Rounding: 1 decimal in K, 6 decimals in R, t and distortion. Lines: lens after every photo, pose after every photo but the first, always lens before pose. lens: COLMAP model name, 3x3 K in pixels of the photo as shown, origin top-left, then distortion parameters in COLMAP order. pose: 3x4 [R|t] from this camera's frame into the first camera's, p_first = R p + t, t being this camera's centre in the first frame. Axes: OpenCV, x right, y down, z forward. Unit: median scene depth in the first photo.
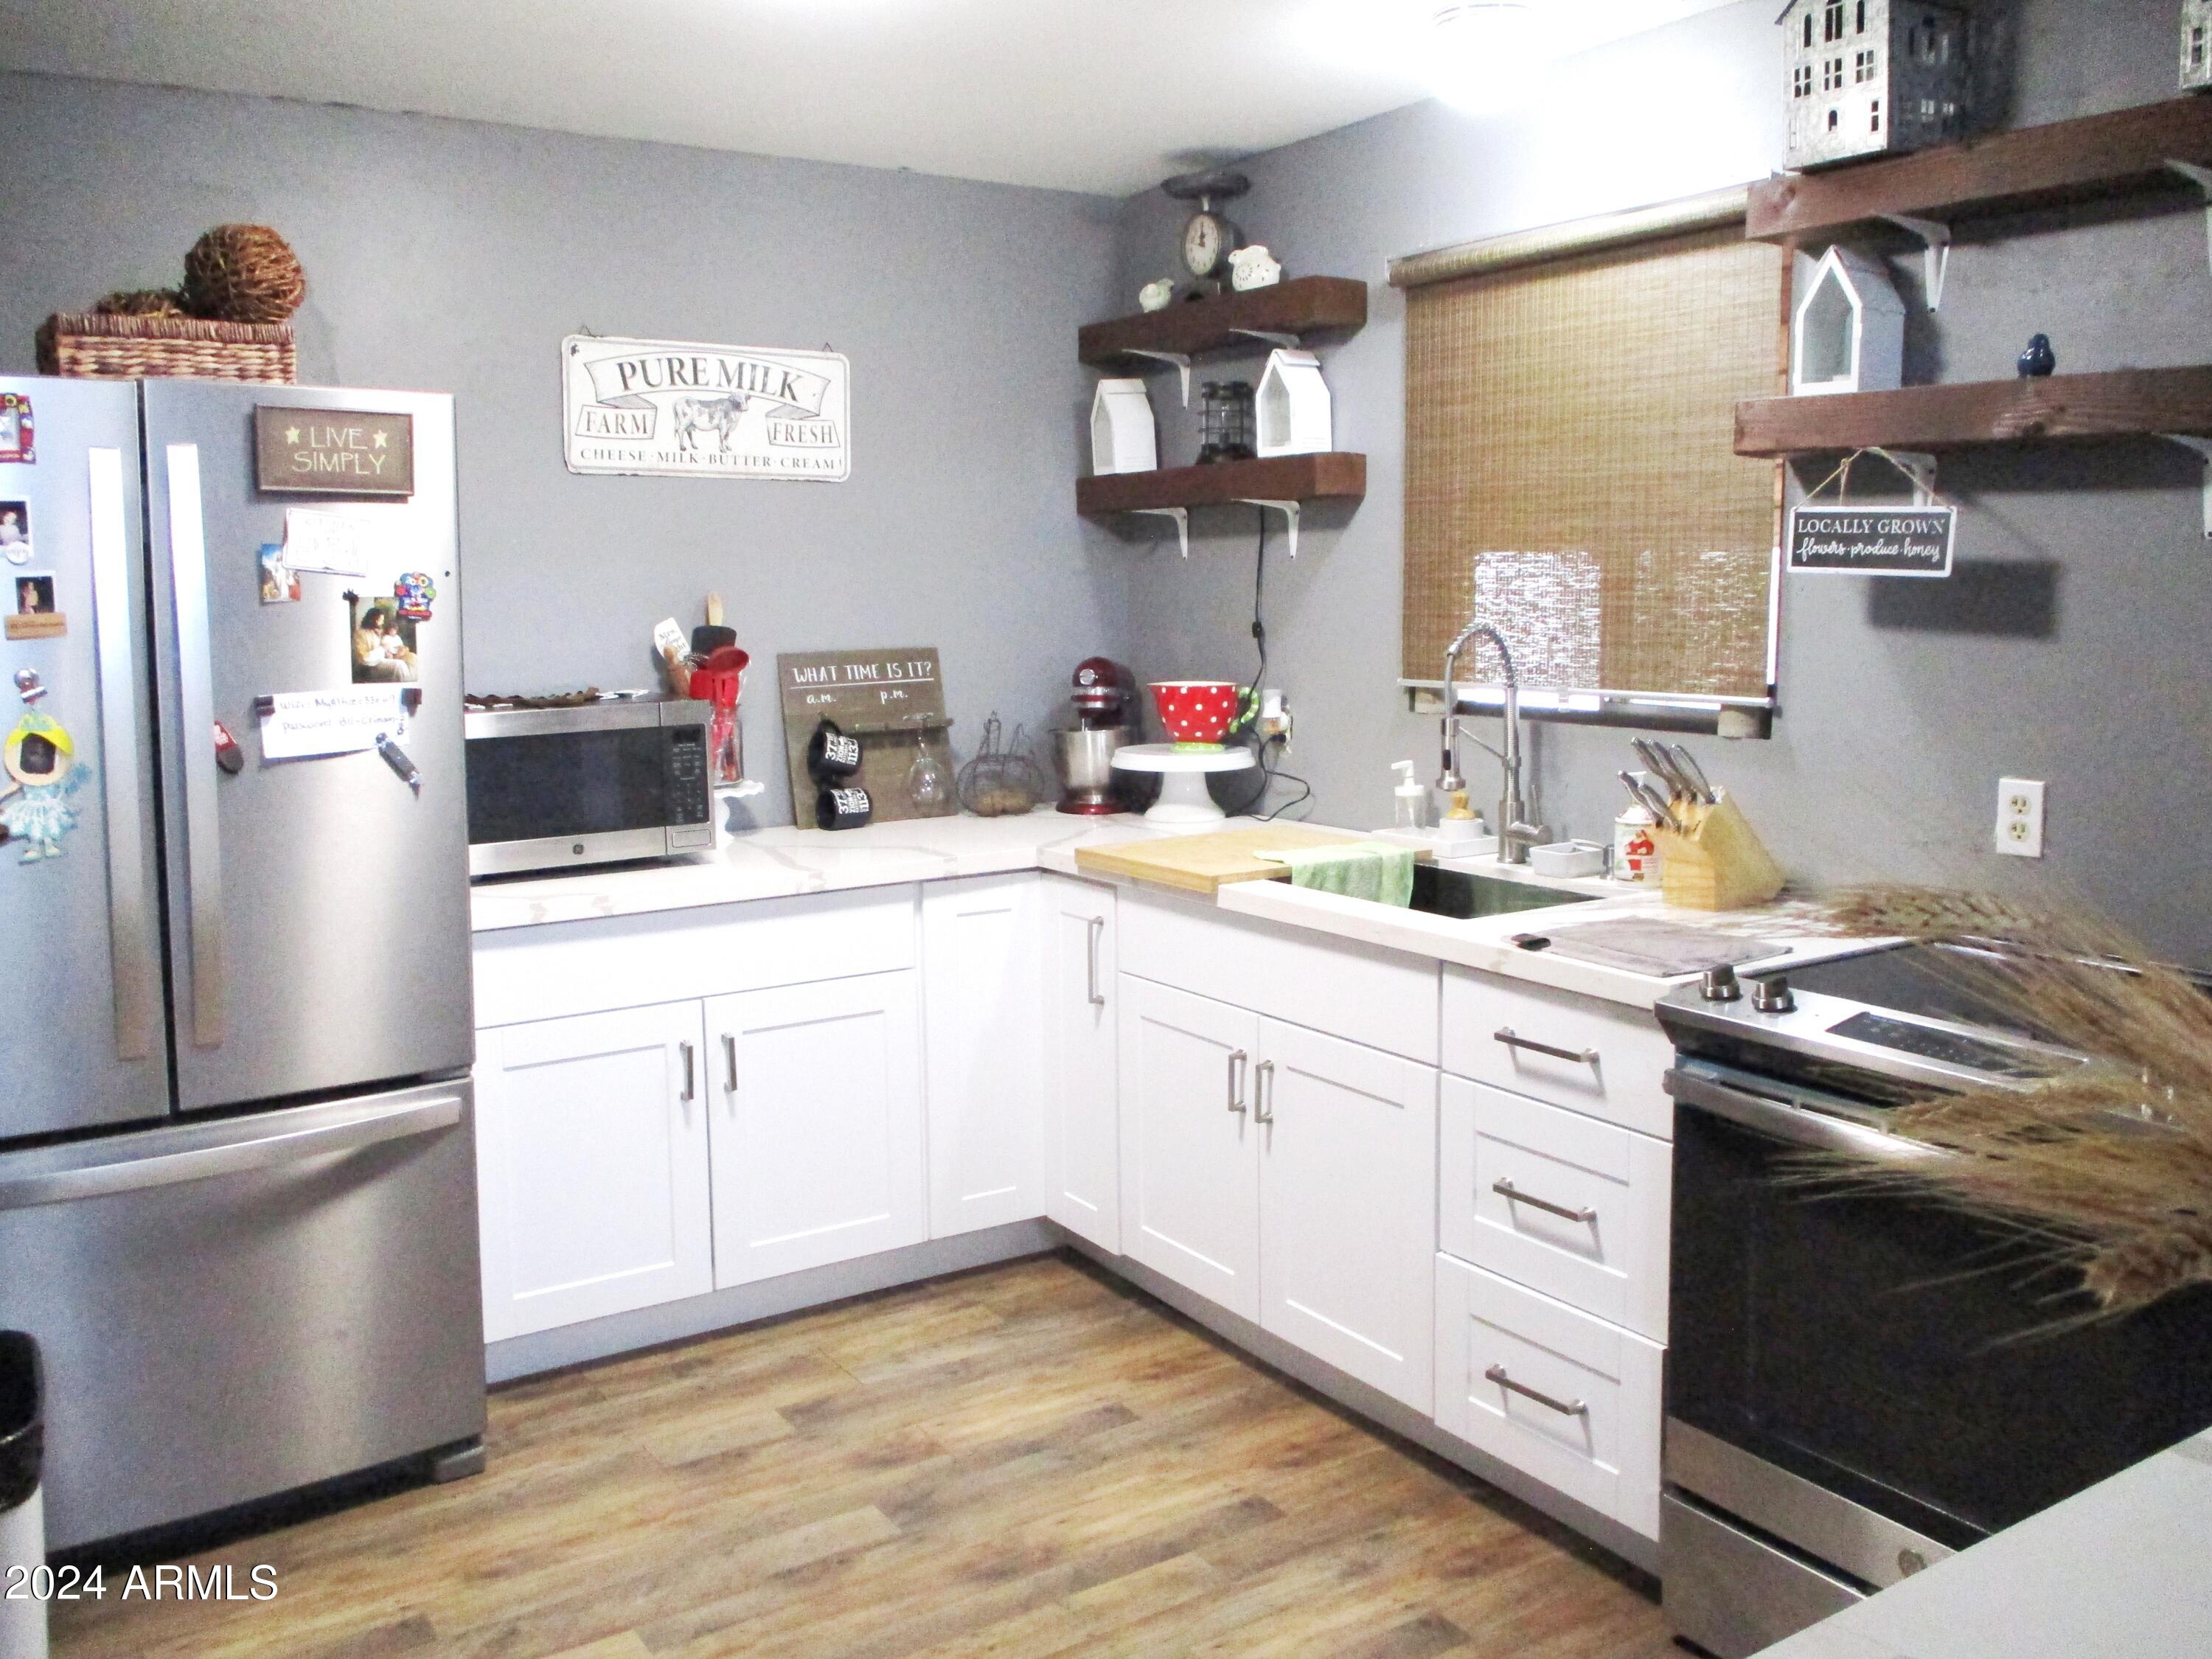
lens RADIAL K [[1823.5, 0, 1107.1], [0, 1823.5, 778.0], [0, 0, 1]] dist [-0.035421, -0.002987]
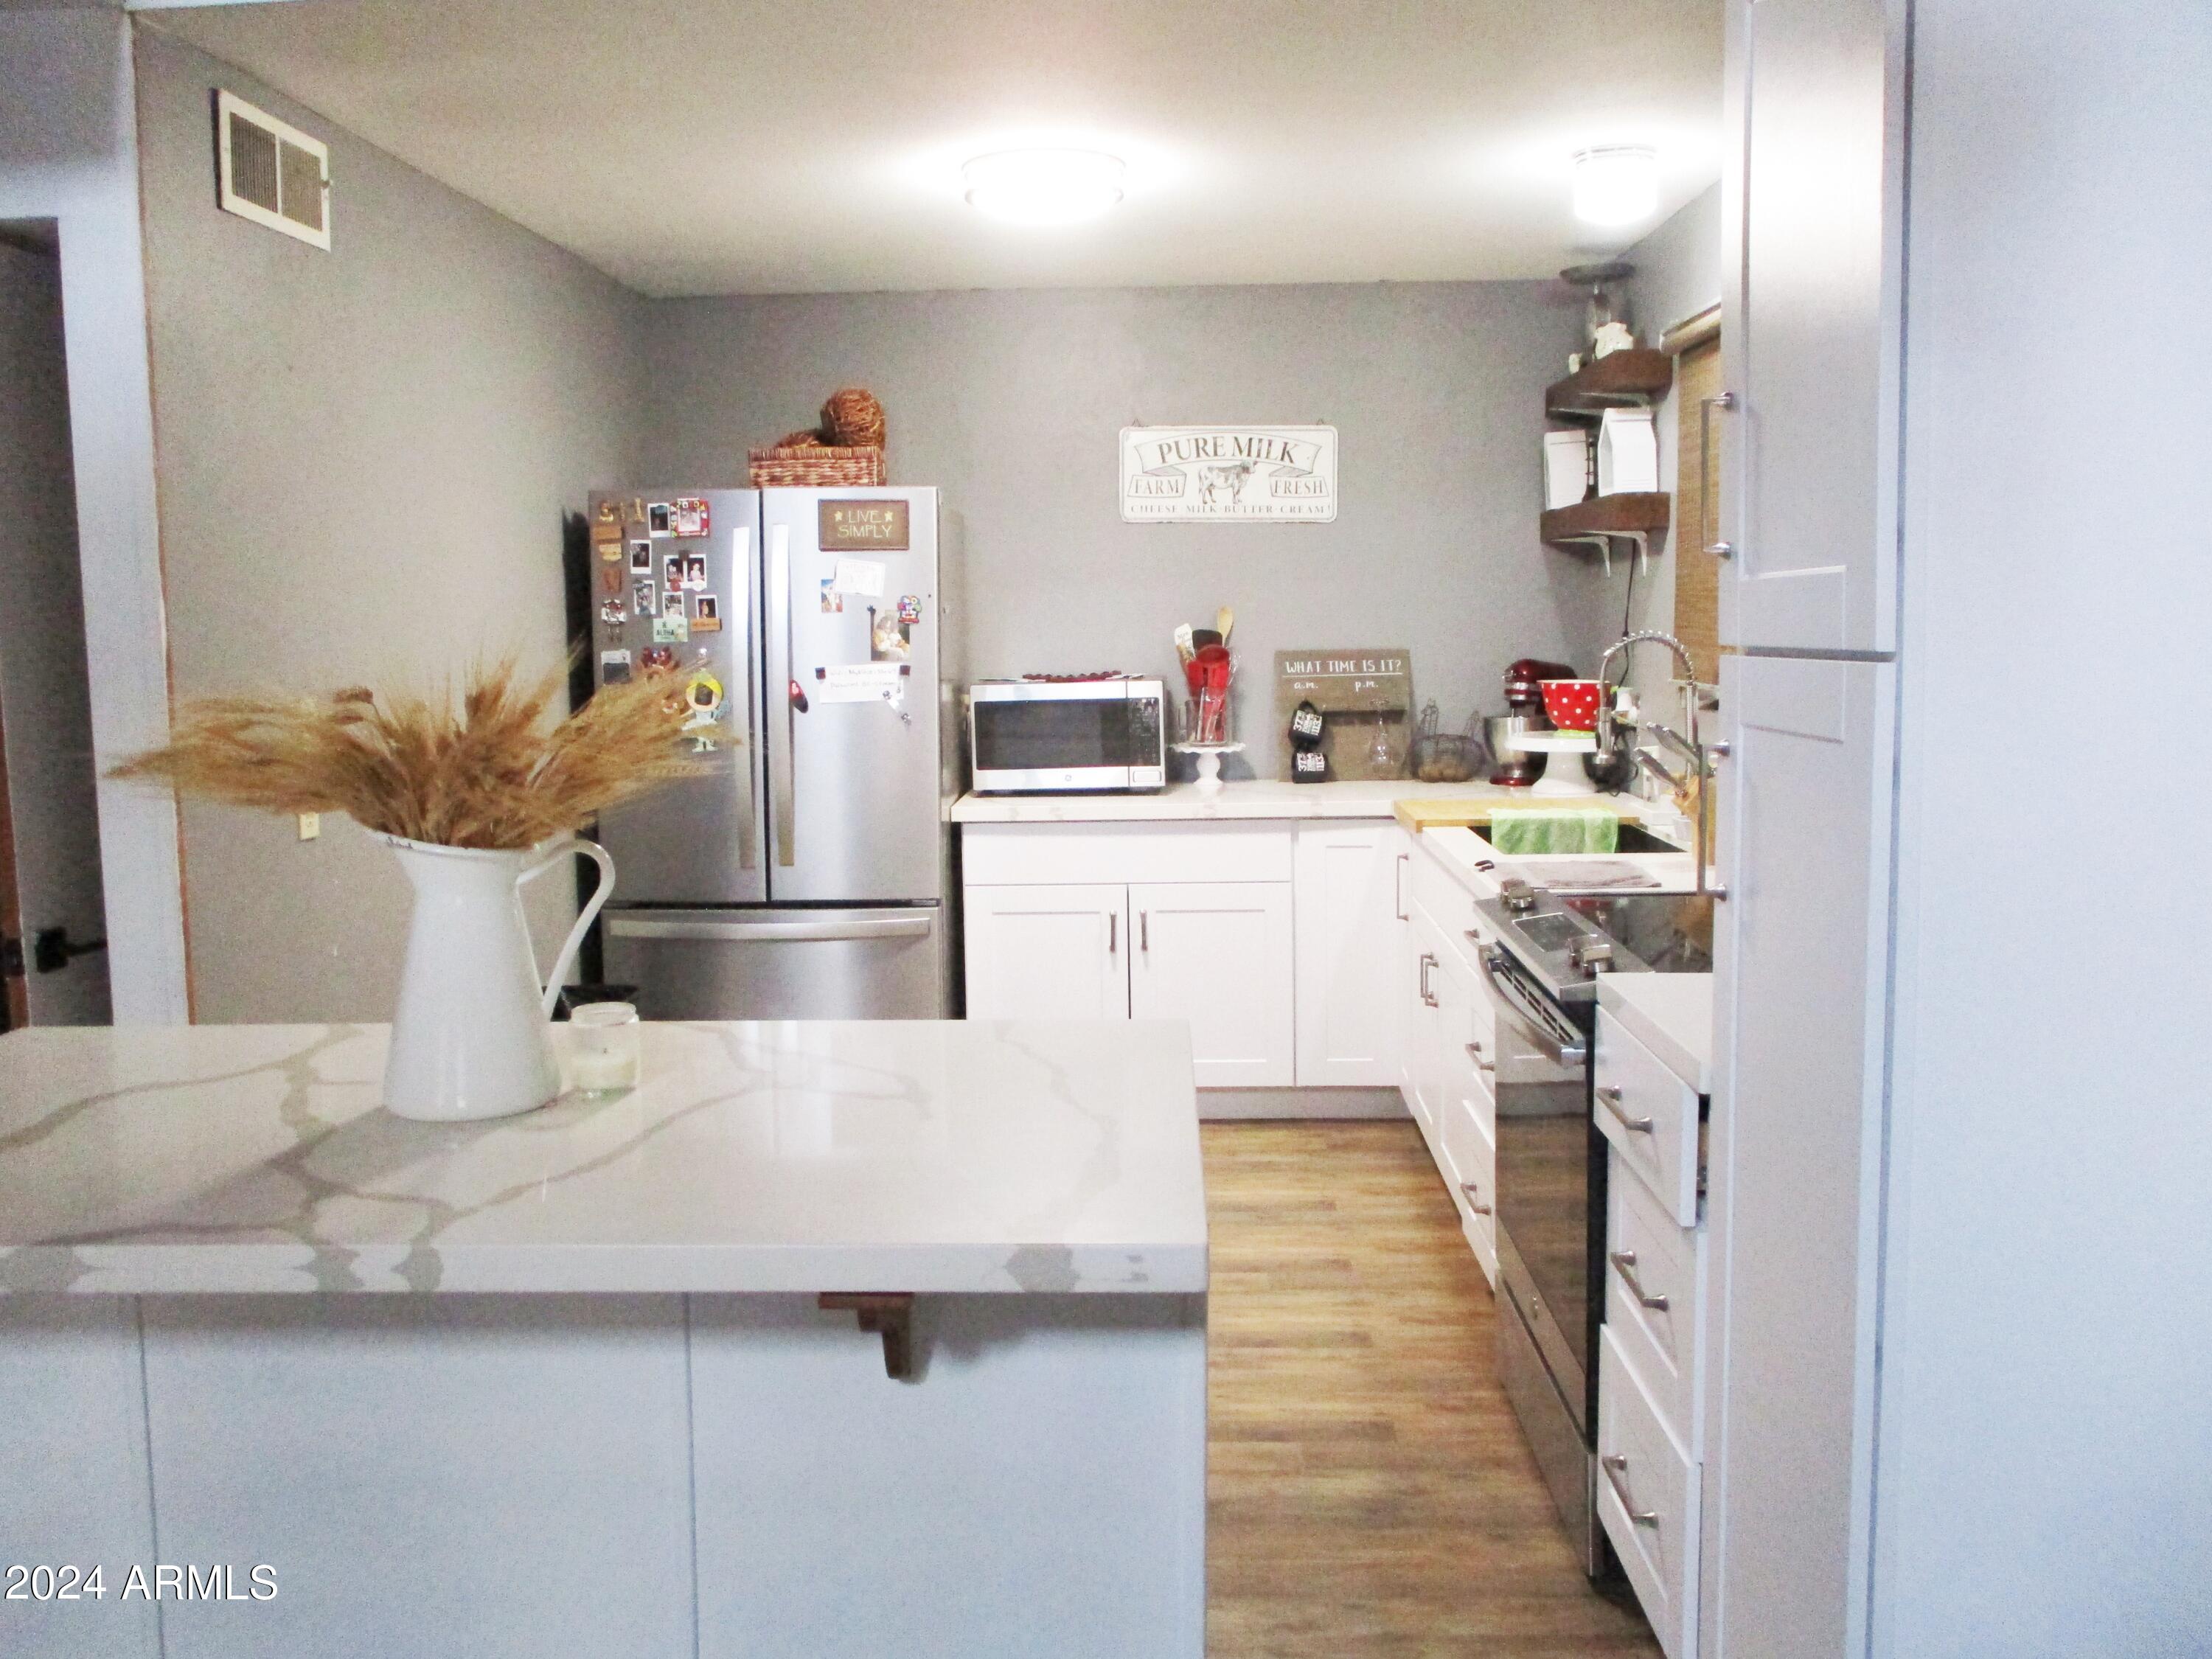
lens RADIAL K [[1823.5, 0, 1107.1], [0, 1823.5, 778.0], [0, 0, 1]] dist [-0.035421, -0.002987]
pose [[0.822040, 0.055561, -0.566712, 0.505560], [-0.056940, 0.998261, 0.015277, 0.012505], [0.566575, 0.019710, 0.823774, -0.187775]]
